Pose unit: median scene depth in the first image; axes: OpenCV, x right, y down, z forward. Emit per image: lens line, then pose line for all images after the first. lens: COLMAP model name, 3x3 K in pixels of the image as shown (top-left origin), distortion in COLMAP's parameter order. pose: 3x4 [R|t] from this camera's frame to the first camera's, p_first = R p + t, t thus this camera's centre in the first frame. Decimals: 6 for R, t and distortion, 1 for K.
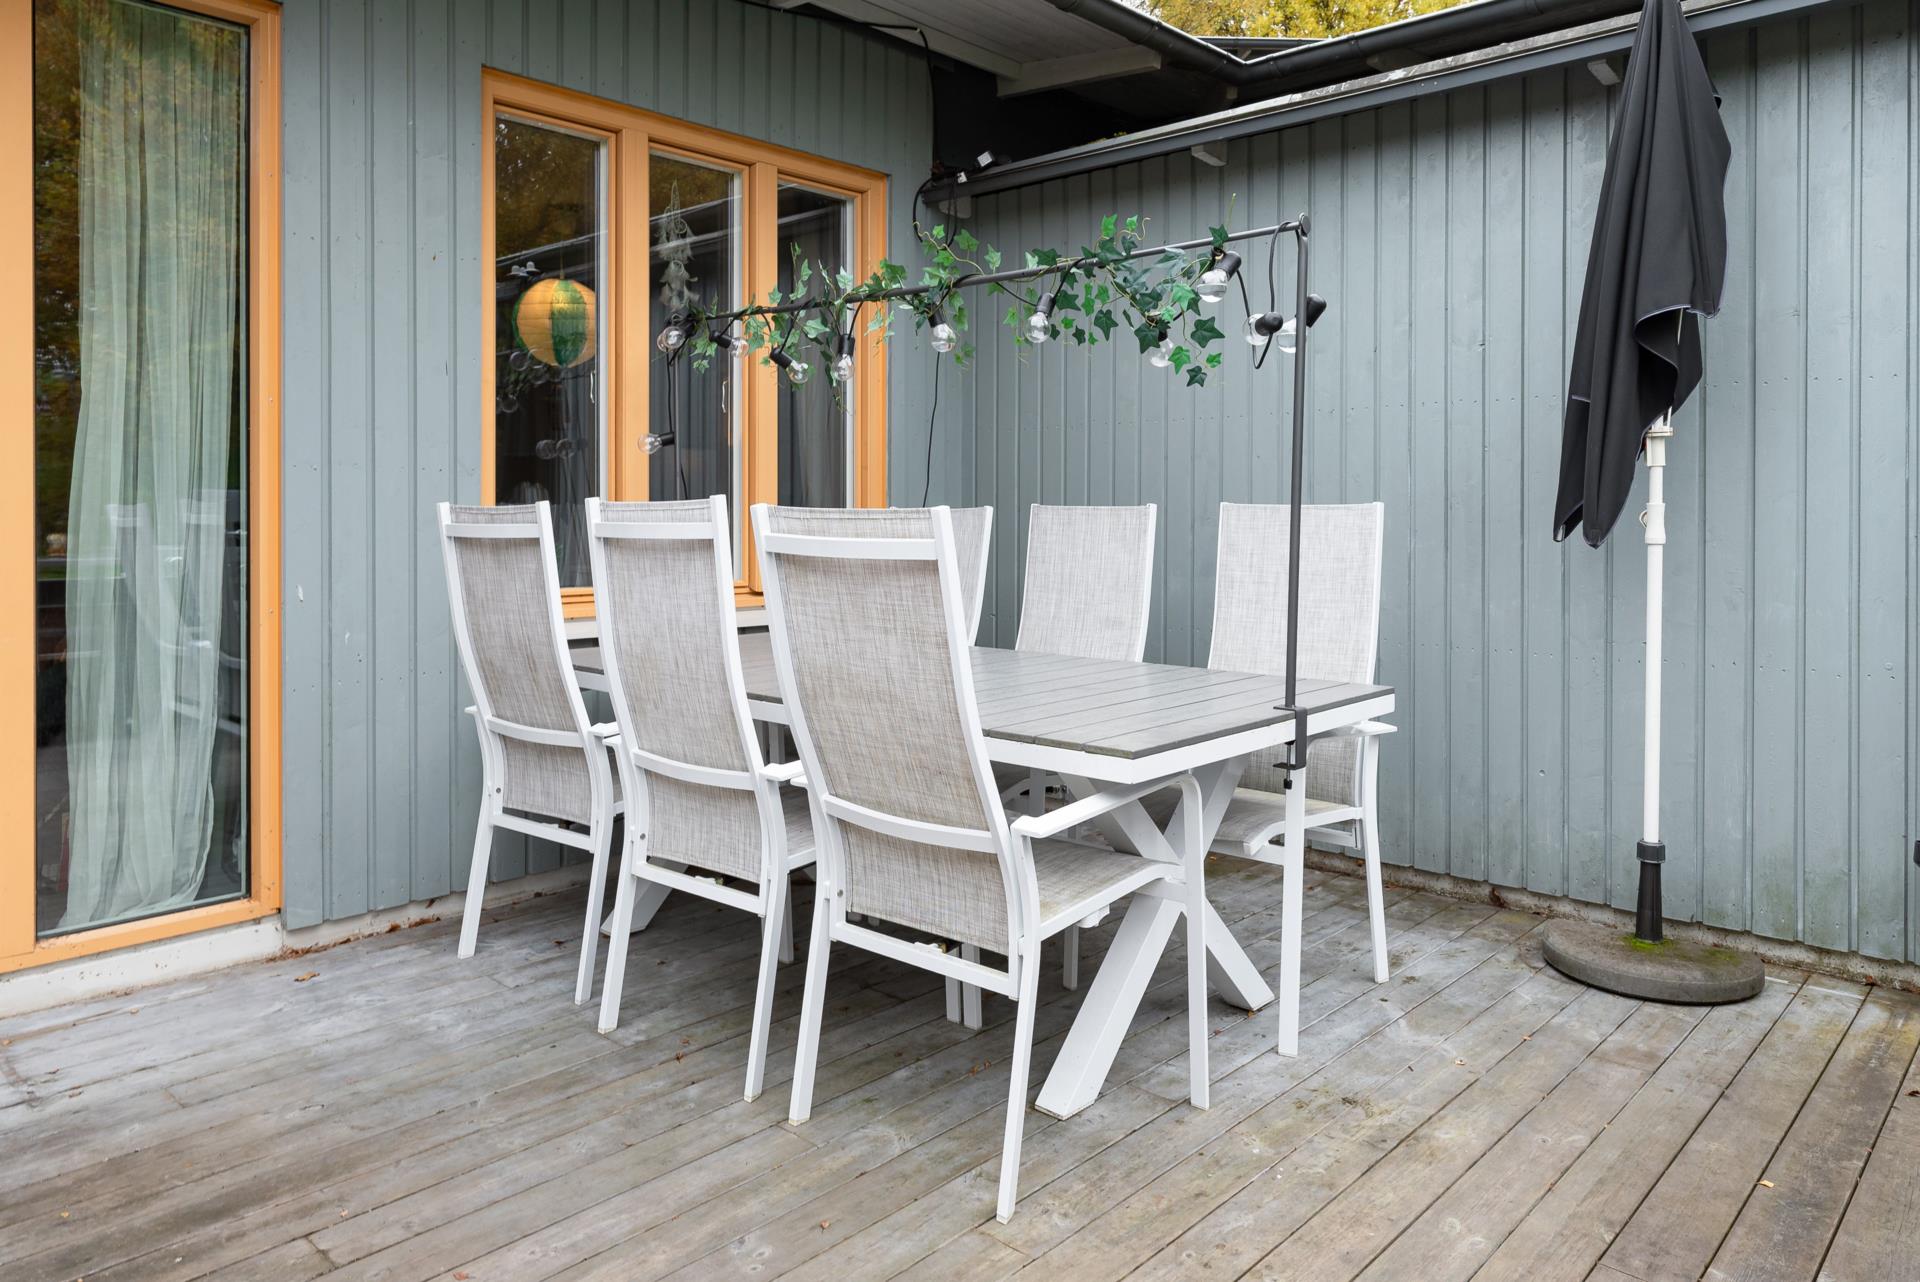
lens RADIAL K [[1297.0, 0, 960.1], [0, 1297.0, 520.8], [0, 0, 1]] dist [-0.004268, 0.005224]
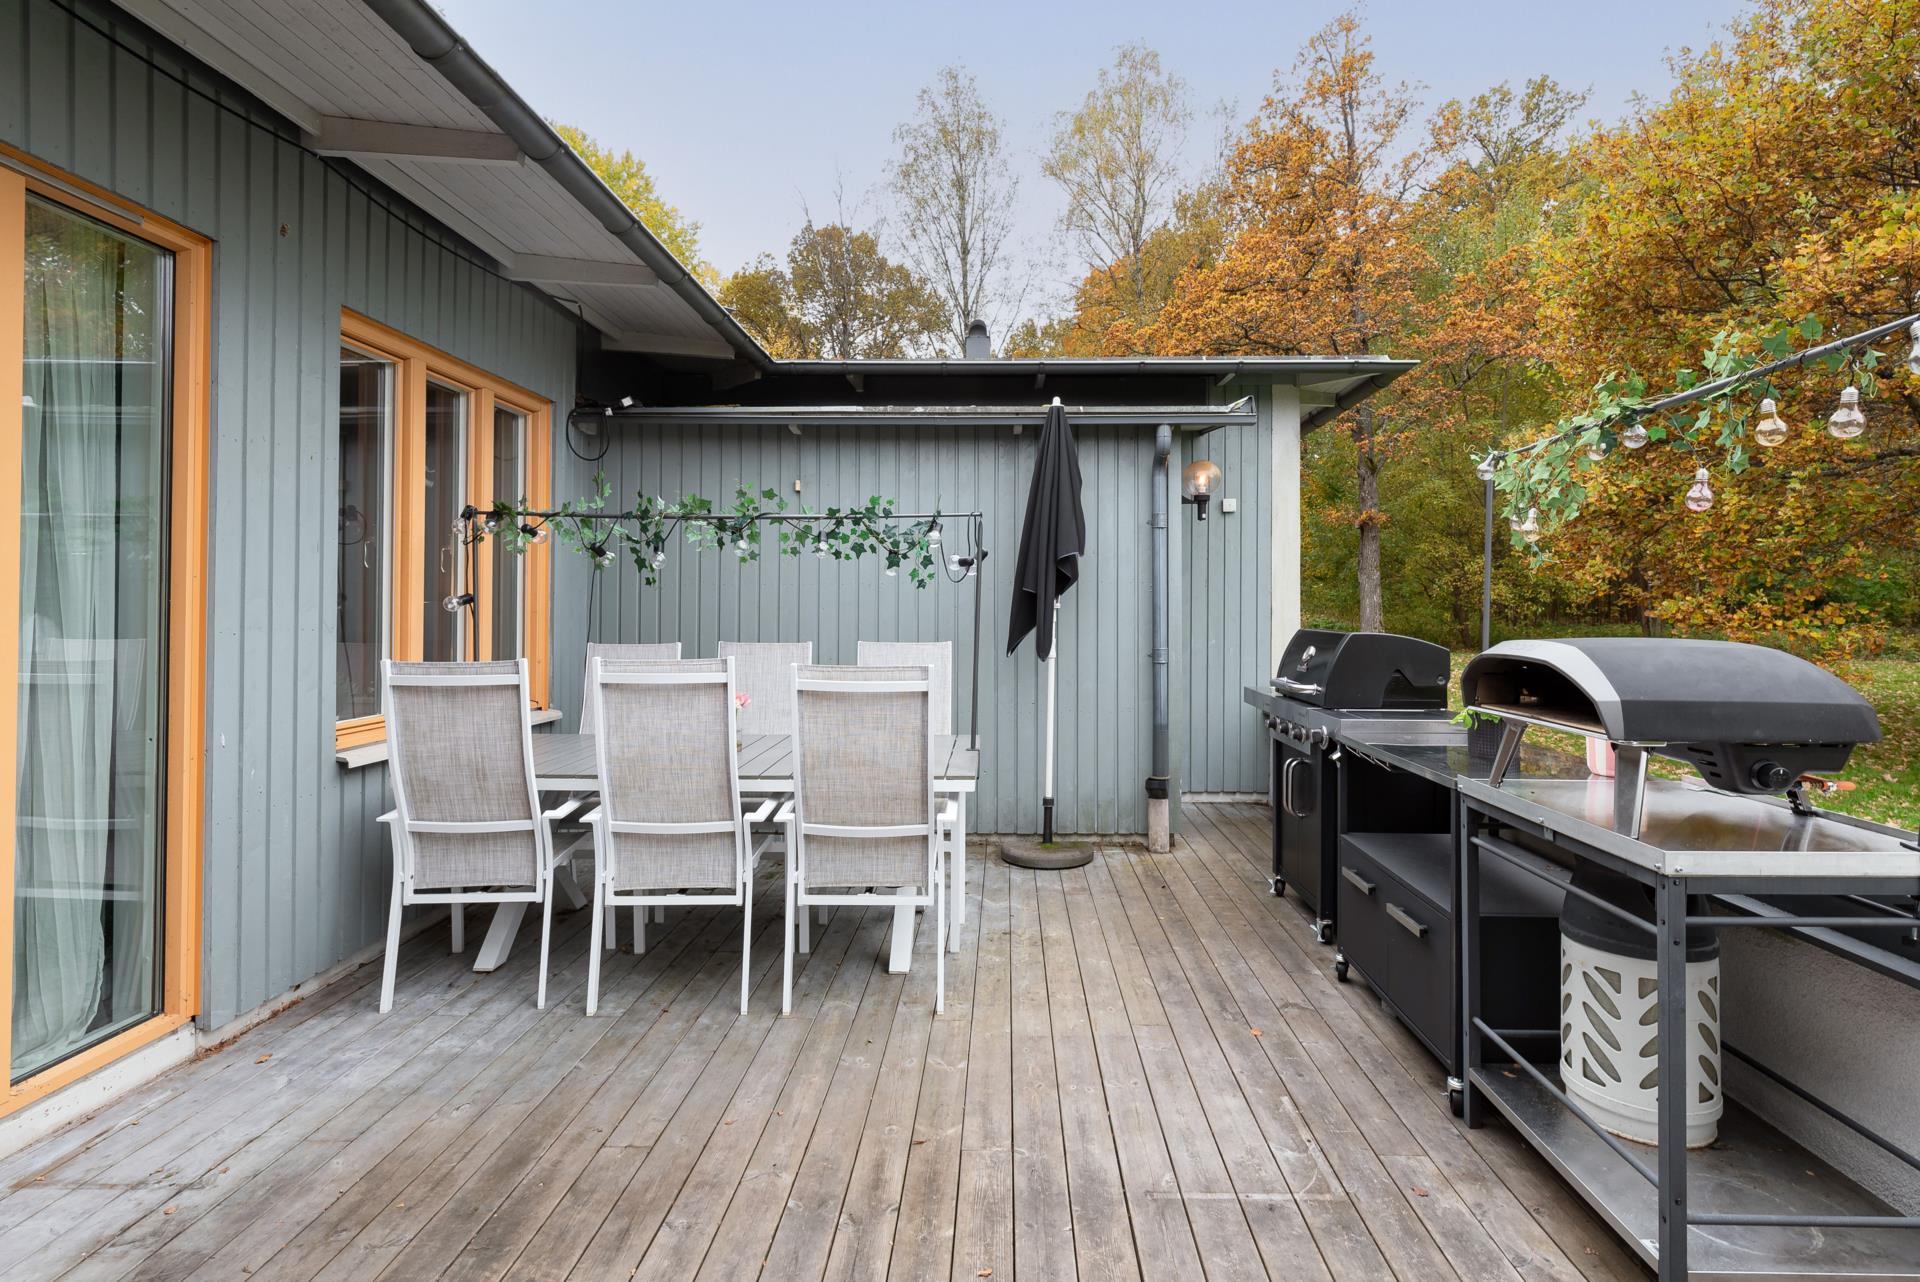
lens RADIAL K [[959.1, 0, 991.0], [0, 959.1, 600.8], [0, 0, 1]] dist [-0.001598, -0.000010]
pose [[0.745659, 0.002382, 0.666323, -0.671559], [0.006314, 0.999923, -0.010641, -0.067423], [-0.666298, 0.012142, 0.745587, -0.134740]]
